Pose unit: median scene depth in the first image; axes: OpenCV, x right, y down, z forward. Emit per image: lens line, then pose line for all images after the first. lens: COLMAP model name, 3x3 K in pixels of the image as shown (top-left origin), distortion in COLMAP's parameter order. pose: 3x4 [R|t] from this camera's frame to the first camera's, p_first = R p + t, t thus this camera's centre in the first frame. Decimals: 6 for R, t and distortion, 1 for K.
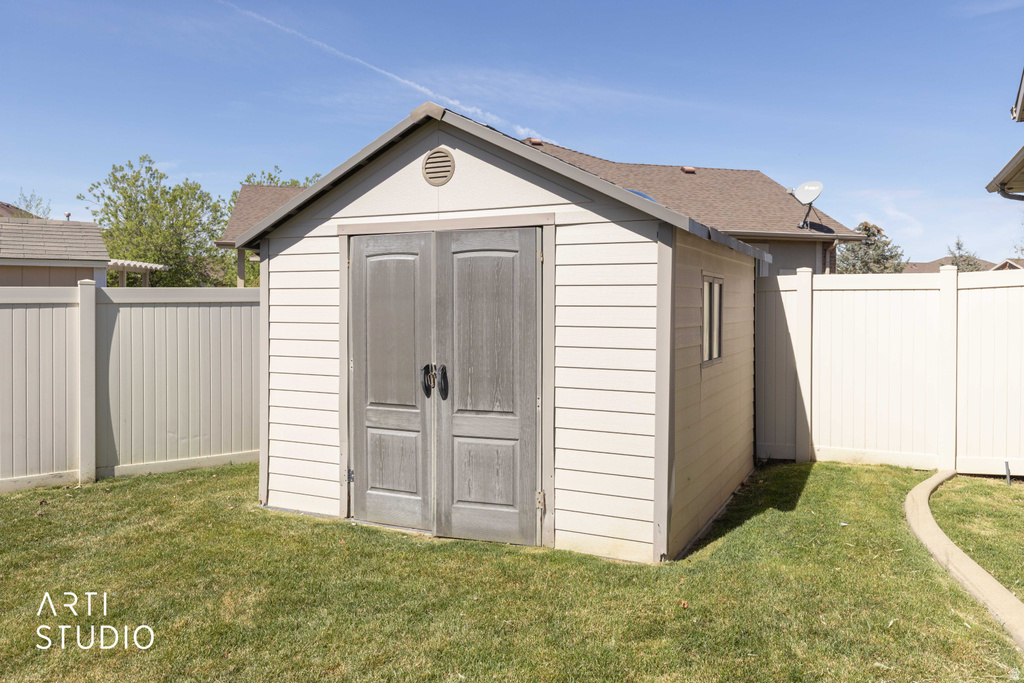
lens RADIAL K [[770.9, 0, 508.5], [0, 770.9, 314.1], [0, 0, 1]] dist [0.002007, -0.000353]
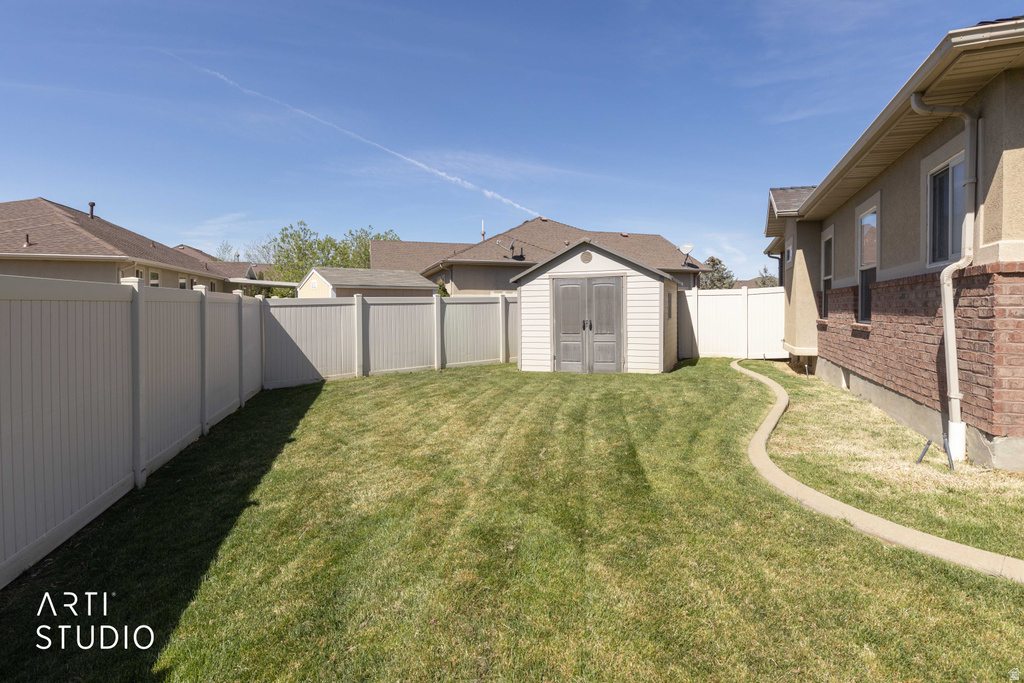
lens RADIAL K [[540.2, 0, 515.3], [0, 540.2, 317.6], [0, 0, 1]] dist [-0.003815, -0.000133]
pose [[0.996299, -0.012924, 0.084977, -0.506658], [0.012813, 0.999916, 0.001851, 0.043050], [-0.084994, -0.000756, 0.996381, -1.043700]]
